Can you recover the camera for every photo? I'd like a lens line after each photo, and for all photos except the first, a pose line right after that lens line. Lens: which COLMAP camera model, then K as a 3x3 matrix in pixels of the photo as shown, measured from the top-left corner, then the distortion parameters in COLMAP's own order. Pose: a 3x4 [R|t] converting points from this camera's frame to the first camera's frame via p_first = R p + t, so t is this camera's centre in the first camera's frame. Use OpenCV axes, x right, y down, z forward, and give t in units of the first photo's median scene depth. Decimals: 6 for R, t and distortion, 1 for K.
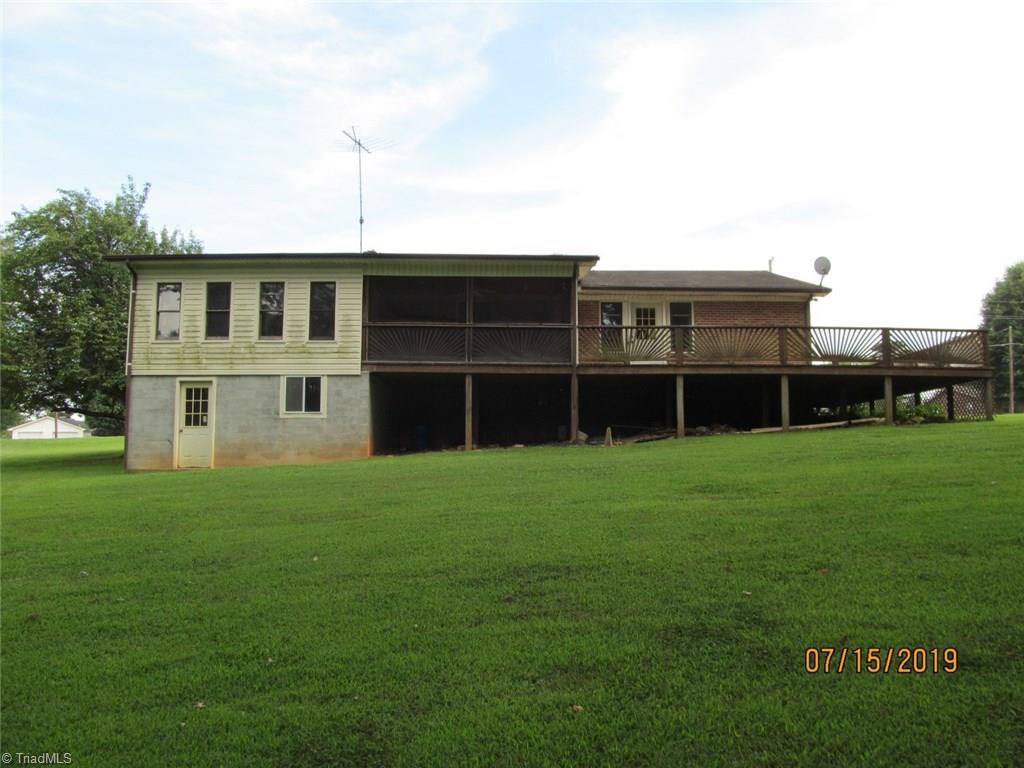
lens RADIAL K [[839.8, 0, 512.0], [0, 839.8, 384.0], [0, 0, 1]] dist [-0.075681, 0.015318]
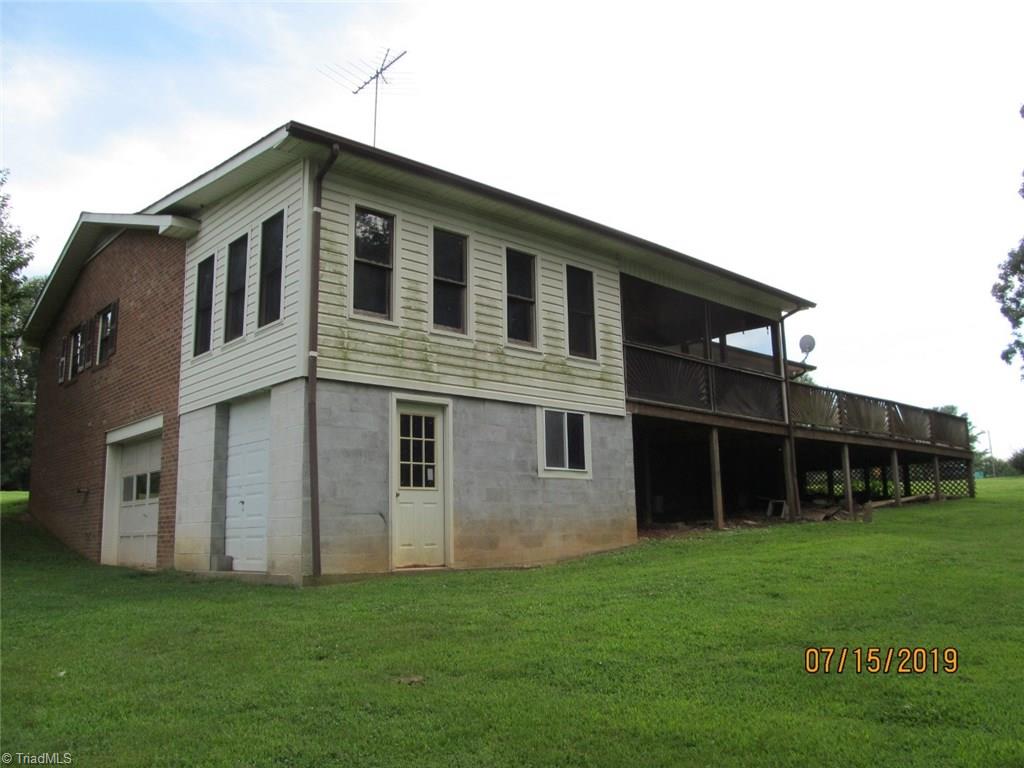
lens RADIAL K [[839.8, 0, 512.0], [0, 839.8, 384.0], [0, 0, 1]] dist [-0.075681, 0.015318]
pose [[0.756732, 0.107817, 0.644773, -0.683623], [-0.053529, 0.993213, -0.103258, 0.037306], [-0.651530, 0.043624, 0.757367, 0.551592]]
